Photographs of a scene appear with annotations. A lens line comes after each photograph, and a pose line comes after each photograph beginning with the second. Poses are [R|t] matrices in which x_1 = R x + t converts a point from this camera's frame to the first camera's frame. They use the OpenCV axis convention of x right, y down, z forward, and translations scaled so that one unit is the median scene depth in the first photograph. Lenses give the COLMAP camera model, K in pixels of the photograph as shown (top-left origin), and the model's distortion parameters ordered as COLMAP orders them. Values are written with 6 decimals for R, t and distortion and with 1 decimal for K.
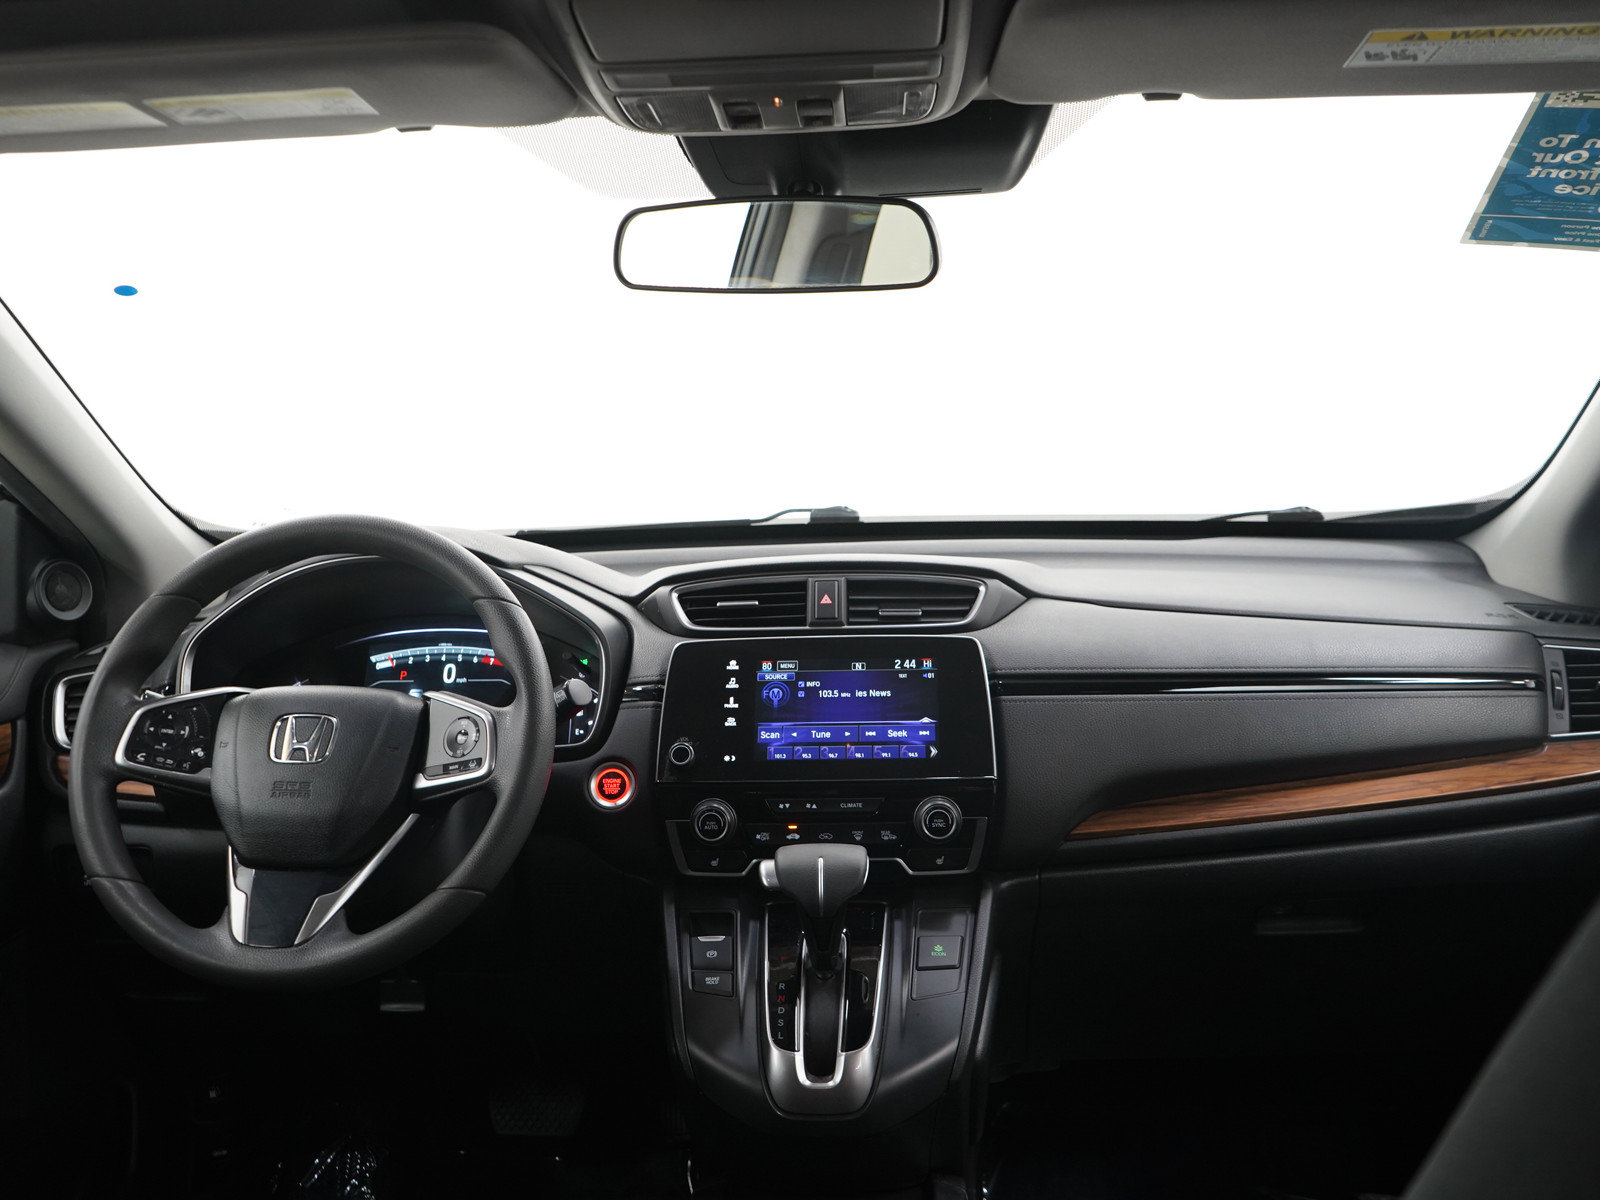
lens RADIAL K [[1312.7, 0, 796.1], [0, 1312.7, 601.4], [0, 0, 1]] dist [-0.004128, -0.000512]
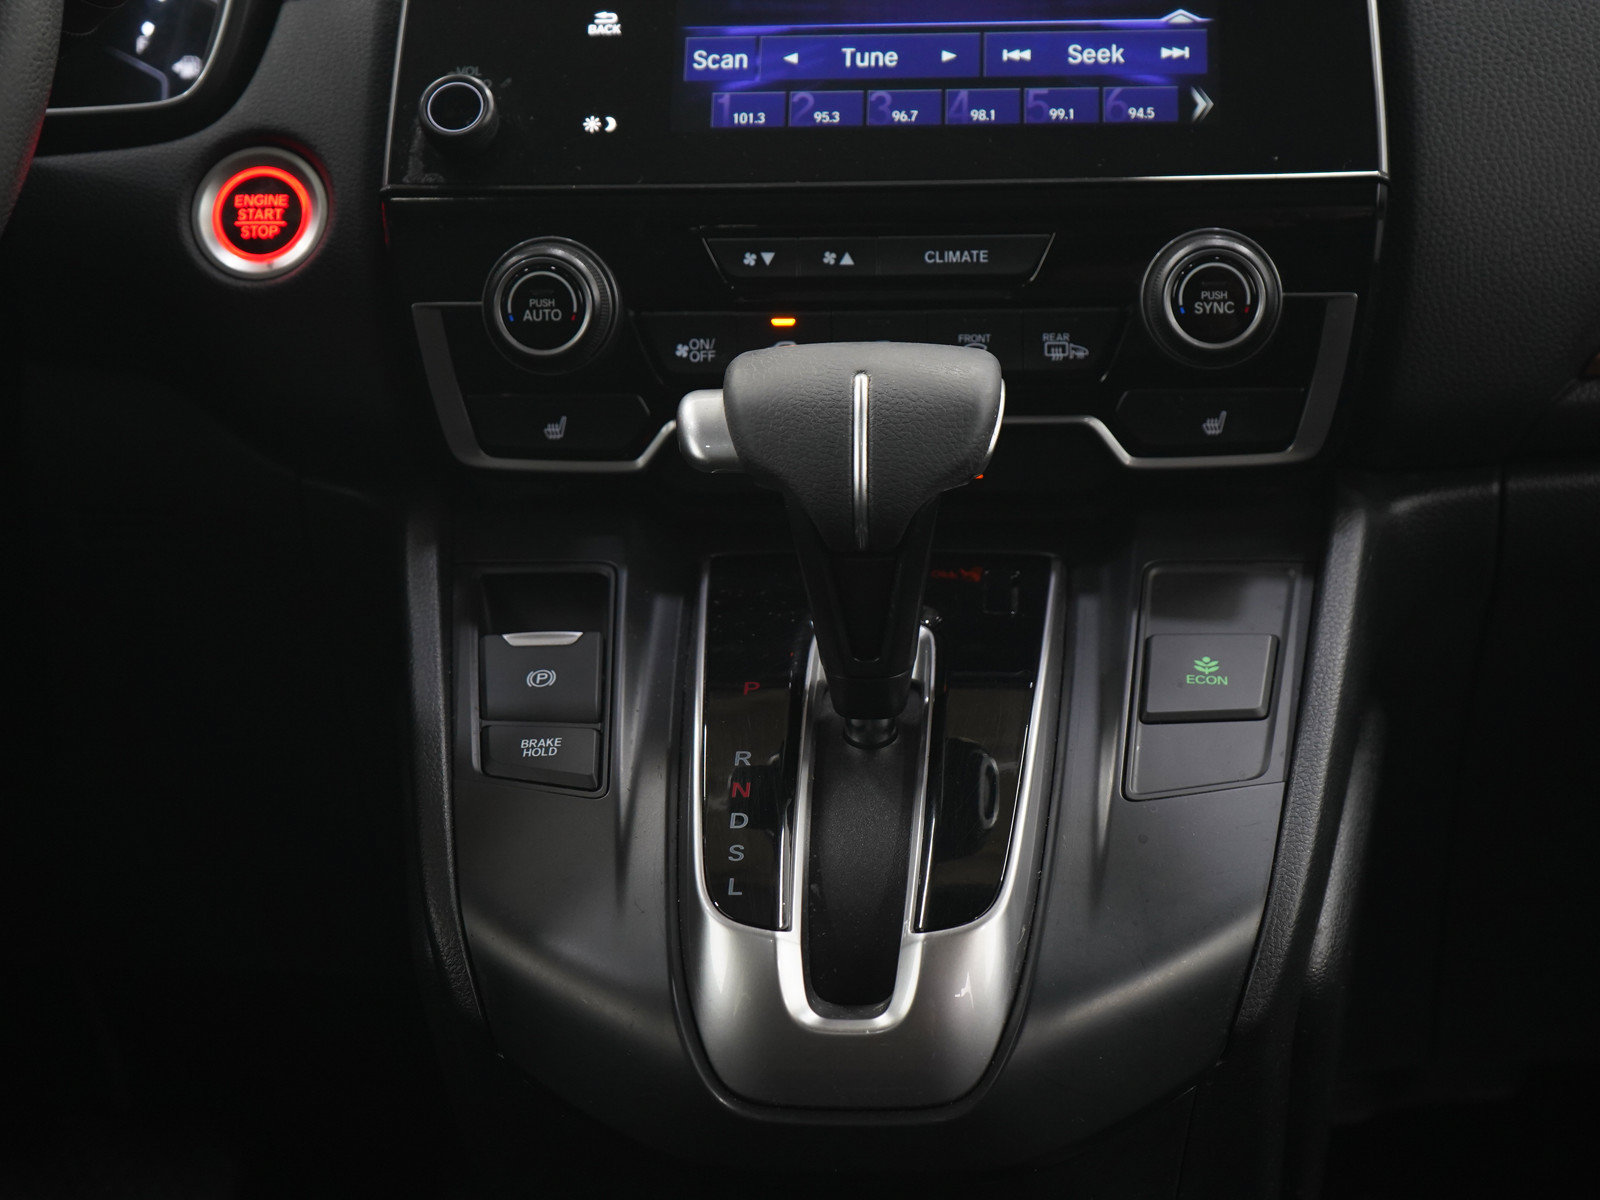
lens RADIAL K [[2883.5, 0, 800.4], [0, 2883.5, 599.7], [0, 0, 1]] dist [-0.074012, 0.000000]
pose [[0.999778, 0.012023, -0.017275, 0.015763], [-0.010472, 0.996133, 0.087231, 0.179750], [0.018257, -0.087030, 0.996038, 0.252054]]
